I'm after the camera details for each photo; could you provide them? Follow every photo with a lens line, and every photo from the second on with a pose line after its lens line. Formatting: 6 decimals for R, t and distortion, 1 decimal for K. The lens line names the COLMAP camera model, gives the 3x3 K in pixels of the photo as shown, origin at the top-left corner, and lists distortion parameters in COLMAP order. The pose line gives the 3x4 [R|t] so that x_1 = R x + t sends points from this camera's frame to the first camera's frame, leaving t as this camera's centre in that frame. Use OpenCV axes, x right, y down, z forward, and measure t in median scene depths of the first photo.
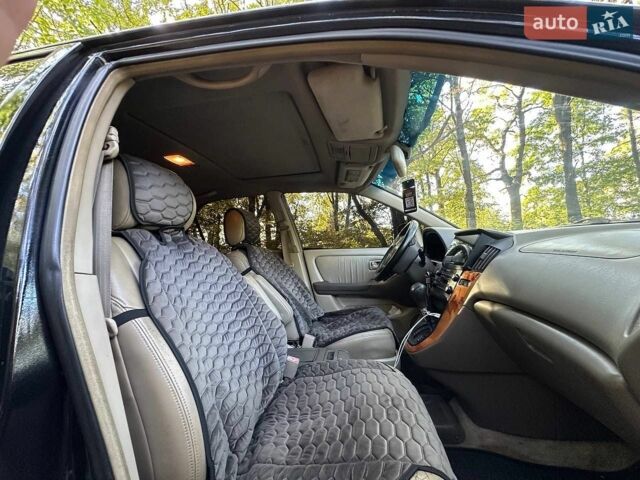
lens RADIAL K [[255.5, 0, 319.4], [0, 255.5, 241.9], [0, 0, 1]] dist [-0.002332, -0.000434]
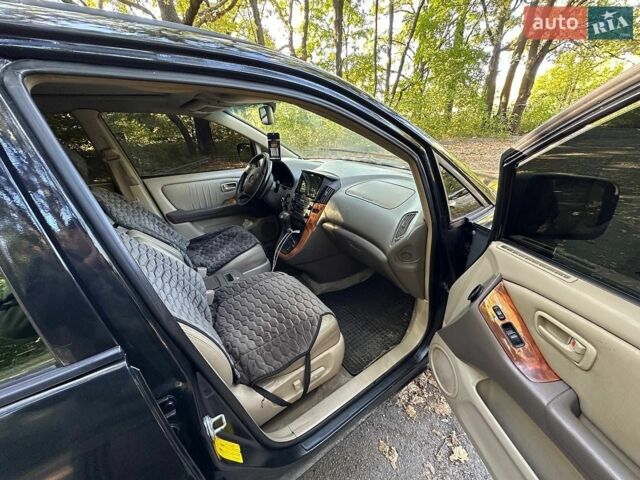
lens RADIAL K [[255.5, 0, 319.4], [0, 255.5, 241.9], [0, 0, 1]] dist [-0.002332, -0.000434]
pose [[0.750113, -0.264167, 0.606257, -0.283577], [-0.017695, 0.908405, 0.417717, -0.219125], [-0.661073, -0.324063, 0.676731, -0.099512]]
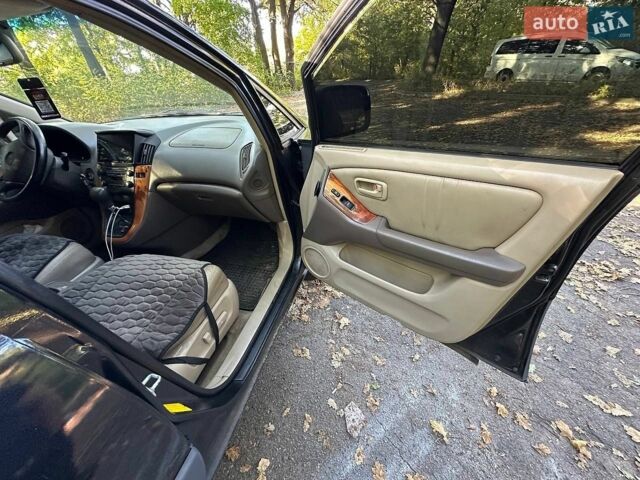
lens RADIAL K [[255.5, 0, 319.4], [0, 255.5, 241.9], [0, 0, 1]] dist [-0.002332, -0.000434]
pose [[0.147317, -0.522274, 0.839957, -0.412012], [0.035779, 0.851481, 0.523164, -0.143079], [-0.988442, -0.047018, 0.144124, -0.101459]]
